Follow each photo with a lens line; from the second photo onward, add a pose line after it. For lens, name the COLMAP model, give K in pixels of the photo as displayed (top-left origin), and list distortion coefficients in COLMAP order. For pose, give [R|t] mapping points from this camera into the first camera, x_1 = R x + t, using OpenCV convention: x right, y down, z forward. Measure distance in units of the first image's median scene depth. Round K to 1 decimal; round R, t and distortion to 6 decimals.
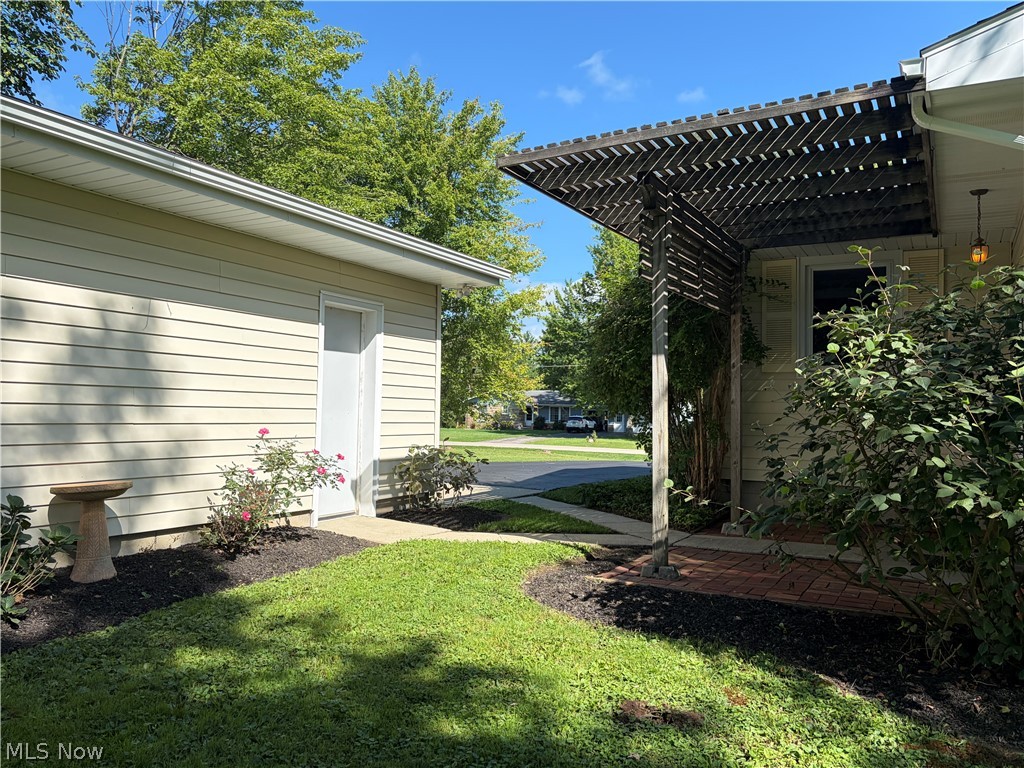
lens RADIAL K [[809.3, 0, 512.0], [0, 809.3, 384.0], [0, 0, 1]] dist [0.038042, 0.002357]
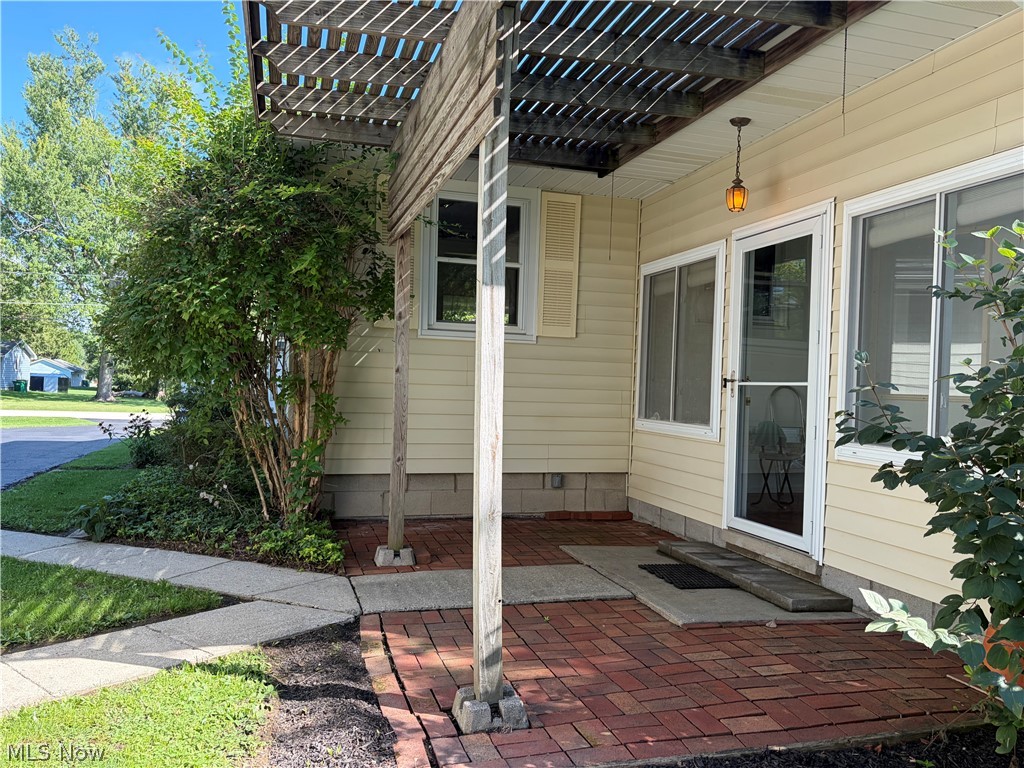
lens RADIAL K [[778.2, 0, 512.0], [0, 778.2, 384.0], [0, 0, 1]] dist [0.082734, -0.000632]
pose [[0.704077, -0.004227, 0.710111, -0.149937], [-0.042049, 0.997979, 0.047632, -0.001032], [-0.708877, -0.063396, 0.702477, 0.594595]]
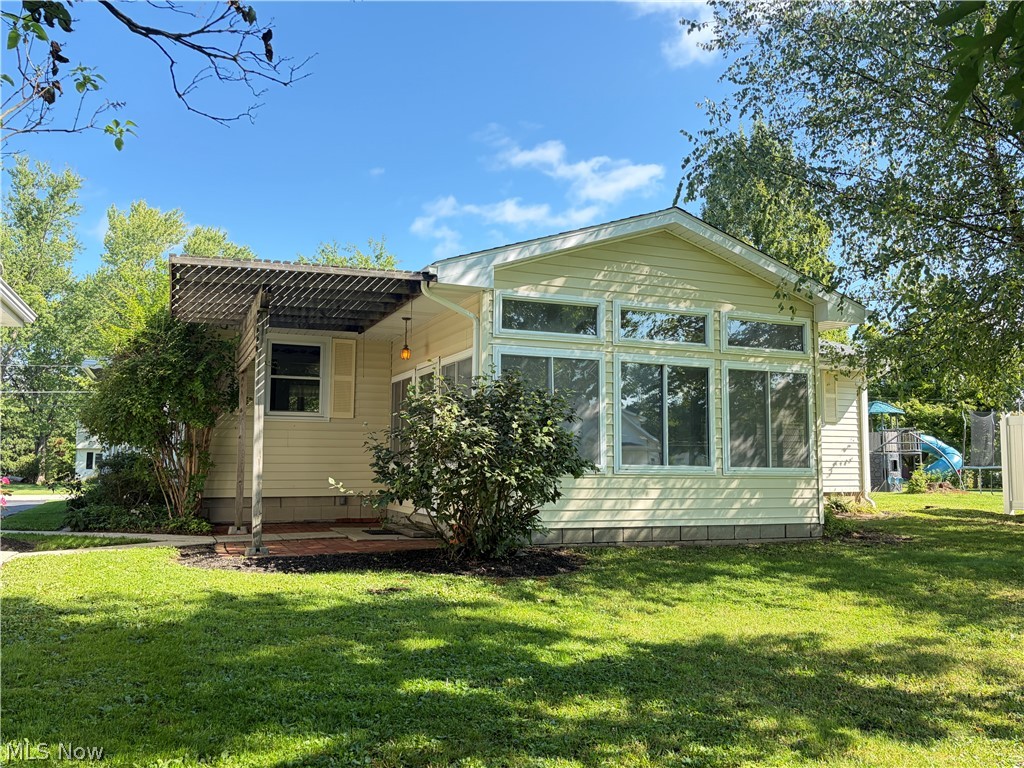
lens RADIAL K [[809.3, 0, 512.0], [0, 809.3, 384.0], [0, 0, 1]] dist [0.038042, 0.002357]
pose [[0.621213, 0.054625, 0.781736, -0.642155], [-0.024616, 0.998435, -0.050206, -0.011848], [-0.783255, 0.011945, 0.621585, -0.255447]]
